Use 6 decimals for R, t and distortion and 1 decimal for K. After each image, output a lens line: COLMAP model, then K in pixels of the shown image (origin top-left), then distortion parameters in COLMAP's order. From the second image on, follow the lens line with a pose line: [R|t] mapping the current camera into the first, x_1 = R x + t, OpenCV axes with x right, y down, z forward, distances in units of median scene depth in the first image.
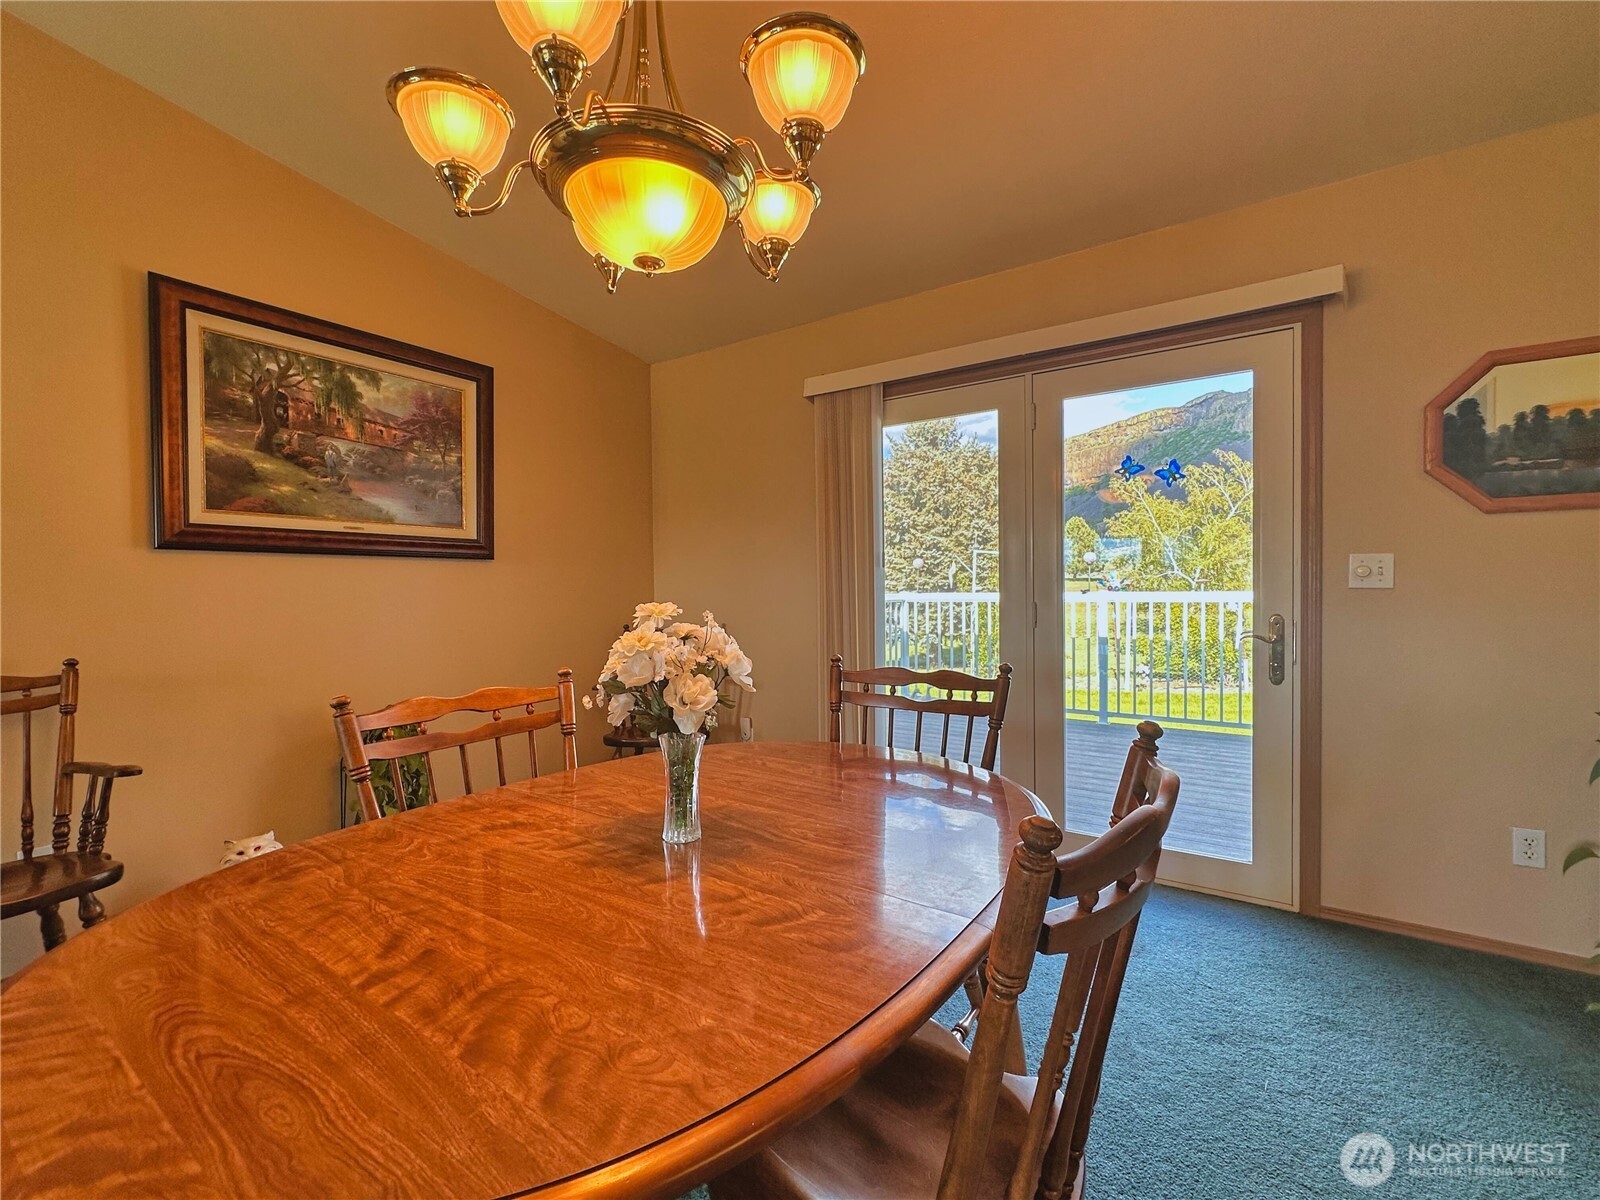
lens RADIAL K [[691.7, 0, 800.0], [0, 691.7, 600.0], [0, 0, 1]] dist [-0.000803, -0.000146]
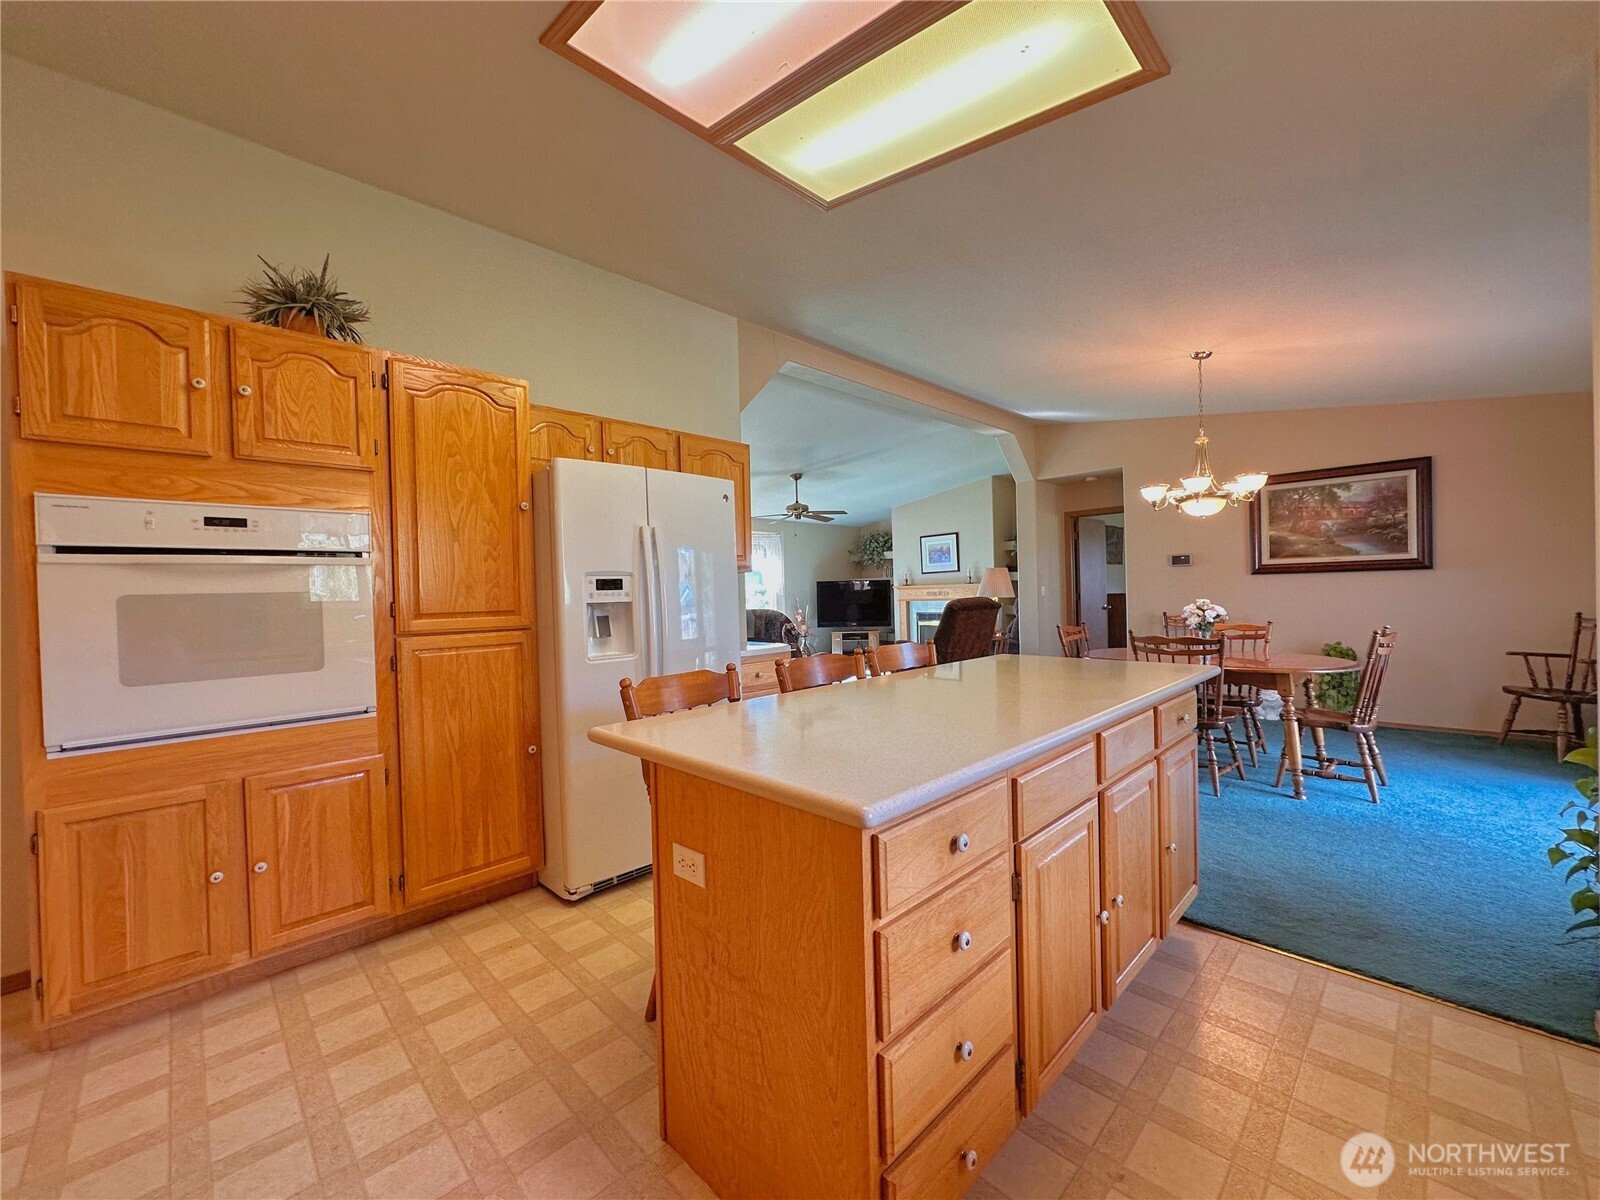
lens RADIAL K [[636.7, 0, 803.5], [0, 636.7, 597.5], [0, 0, 1]] dist [-0.001860, -0.000184]
pose [[-0.184545, 0.024408, -0.982521, 1.600131], [0.012138, 0.999672, 0.022554, -0.049871], [0.982749, -0.007764, -0.184780, -0.263788]]
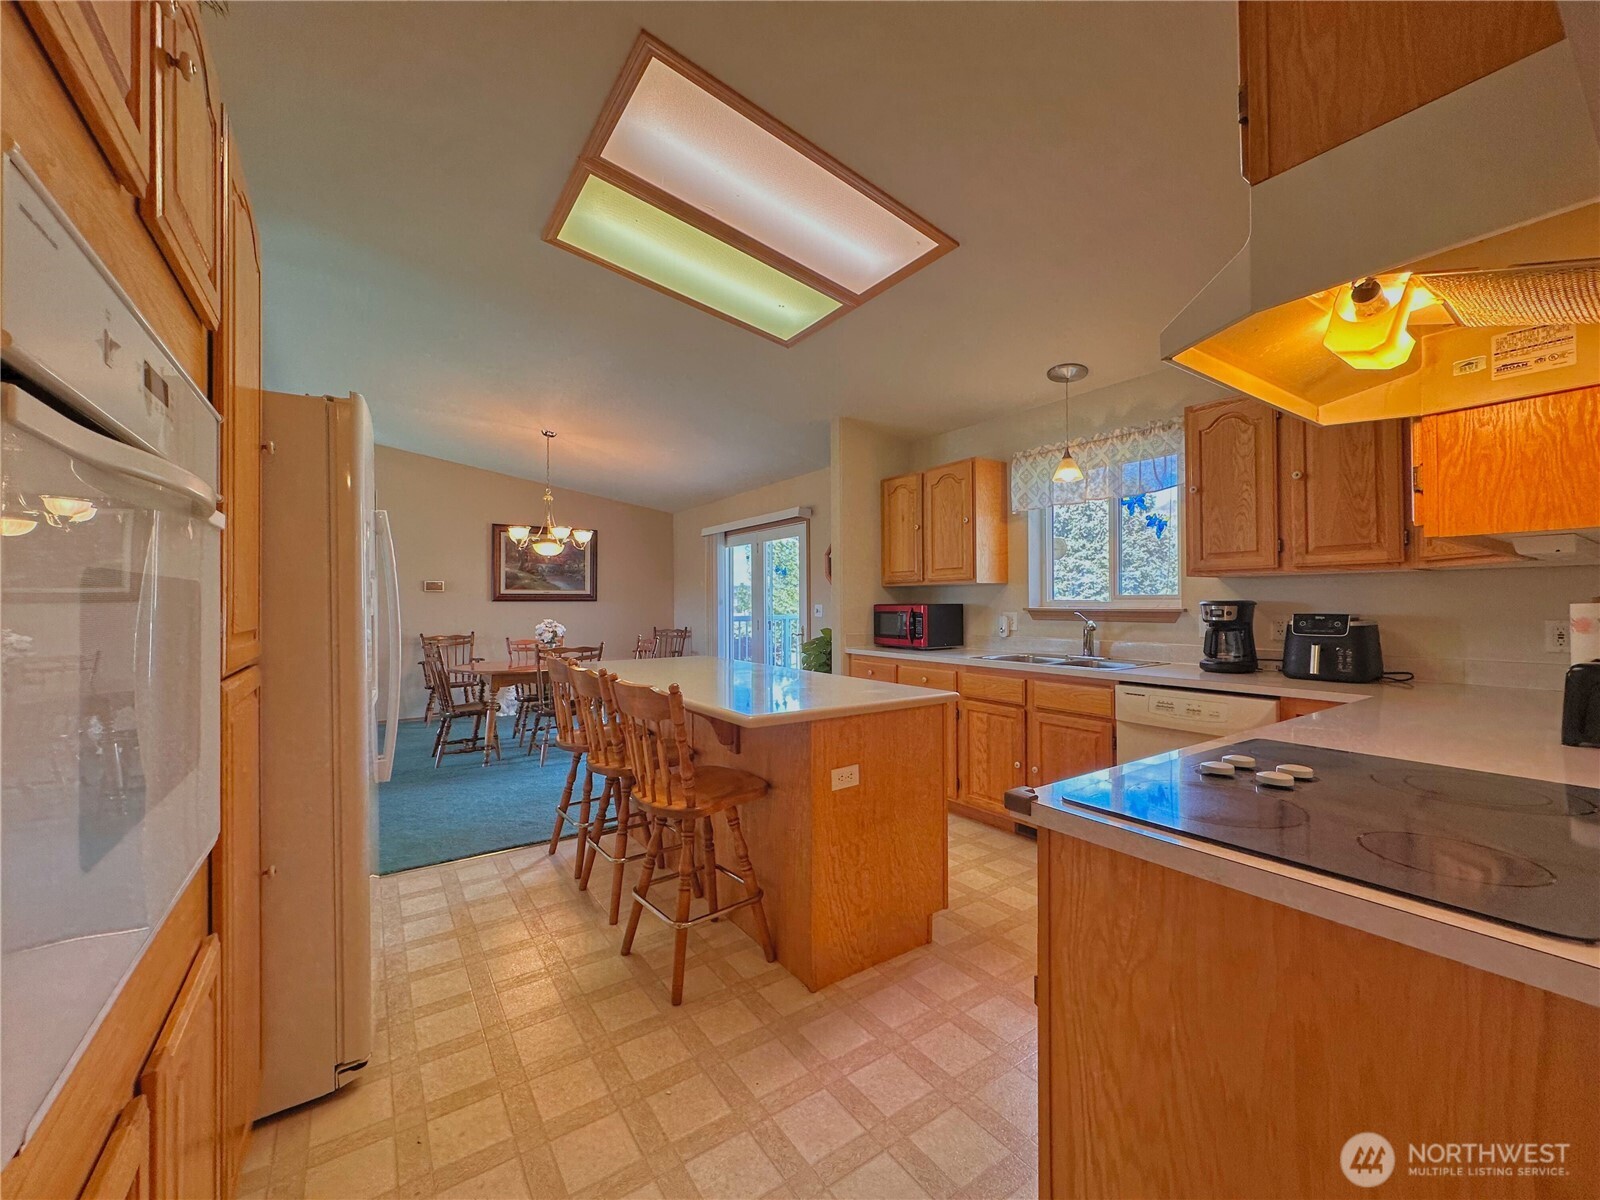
lens RADIAL K [[636.7, 0, 803.5], [0, 636.7, 597.5], [0, 0, 1]] dist [-0.001860, -0.000184]
pose [[0.935962, 0.002396, -0.352092, 1.362701], [-0.010586, 0.999716, -0.021336, -0.034719], [0.351941, 0.023697, 0.935722, -1.188100]]
